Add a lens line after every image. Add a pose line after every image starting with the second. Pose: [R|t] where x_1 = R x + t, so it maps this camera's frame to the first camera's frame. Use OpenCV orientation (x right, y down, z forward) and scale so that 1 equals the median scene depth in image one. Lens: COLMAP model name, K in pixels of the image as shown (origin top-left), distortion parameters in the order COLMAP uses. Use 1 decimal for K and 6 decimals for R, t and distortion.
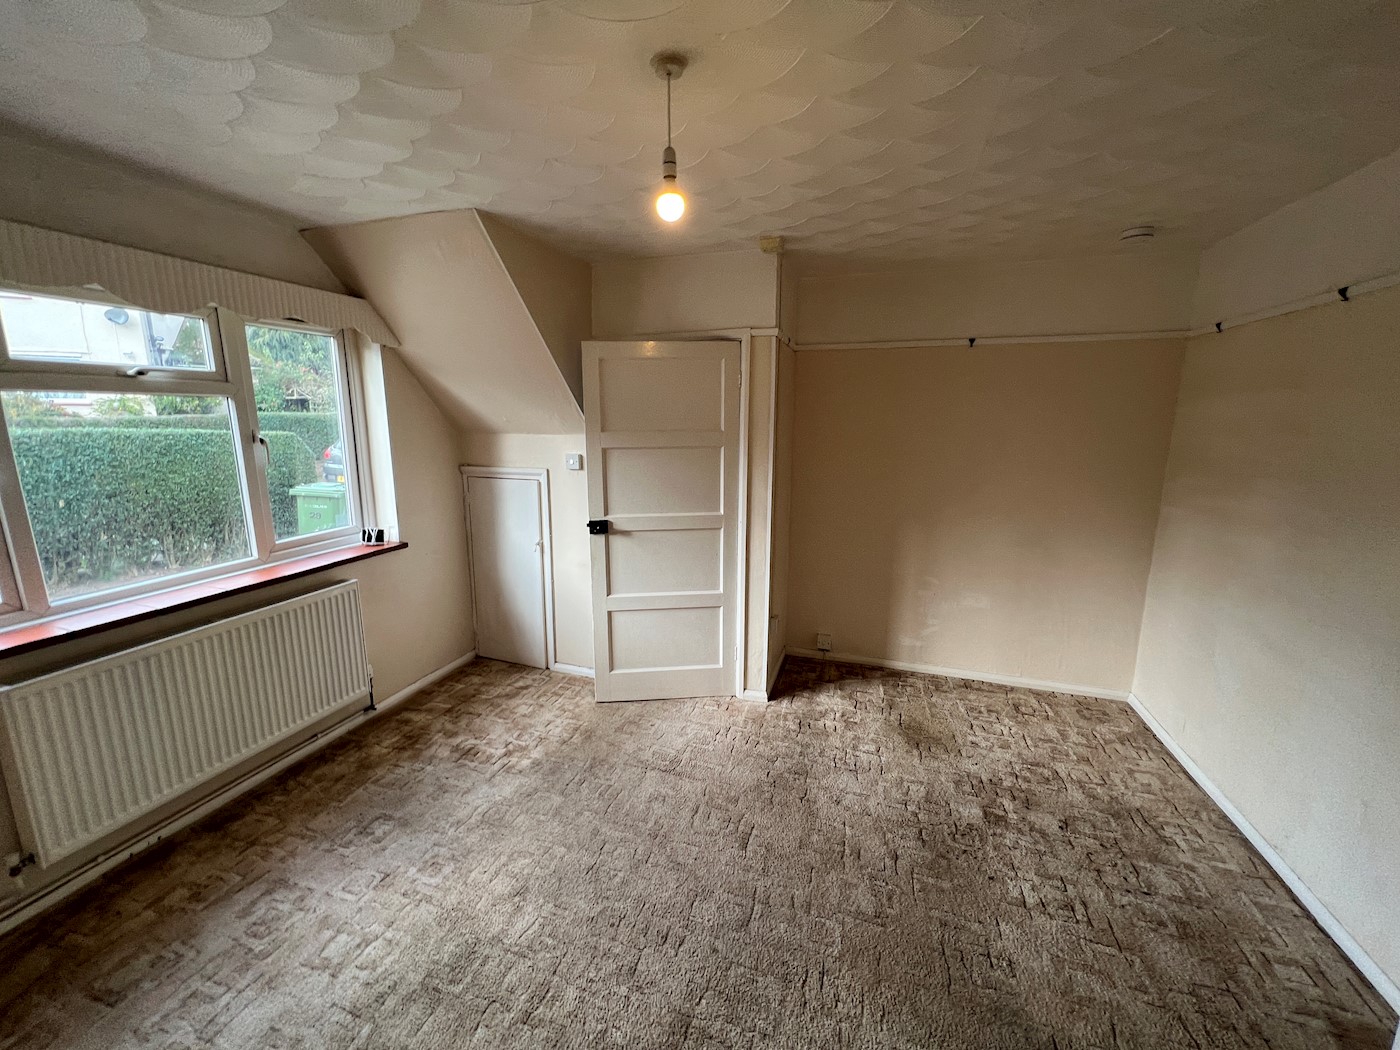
lens RADIAL K [[560.4, 0, 695.1], [0, 560.4, 522.1], [0, 0, 1]] dist [0.000227, -0.000321]
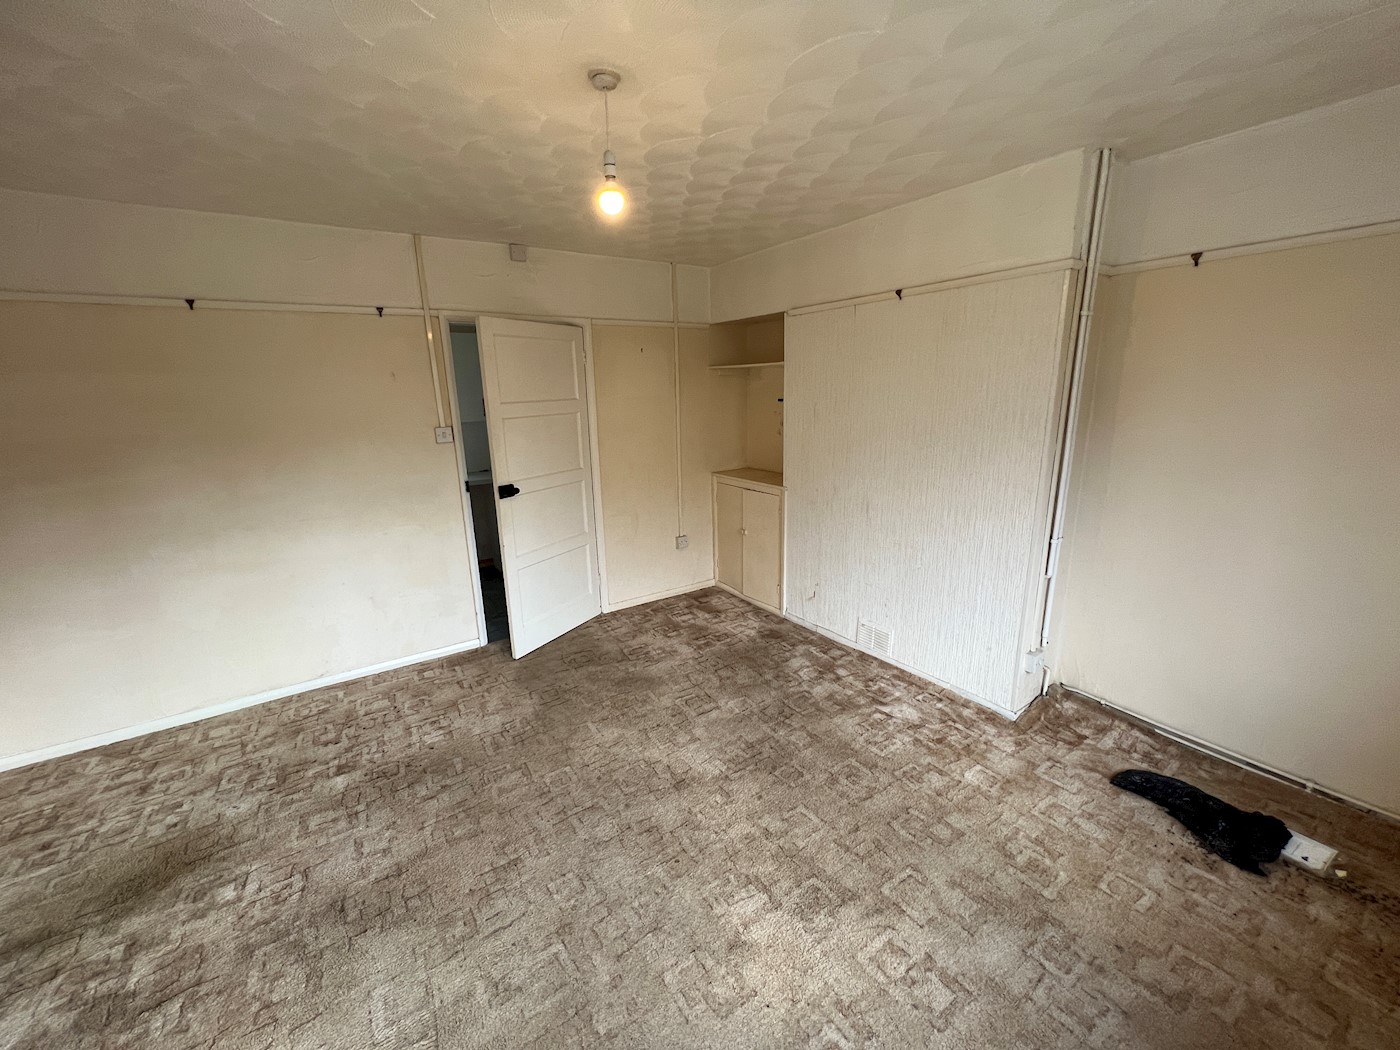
lens RADIAL K [[560.4, 0, 695.1], [0, 560.4, 522.1], [0, 0, 1]] dist [0.000227, -0.000321]
pose [[-0.786328, -0.126120, 0.604799, -0.578415], [0.137978, 0.918365, 0.370901, -0.210651], [-0.602204, 0.375098, -0.704735, 1.163164]]
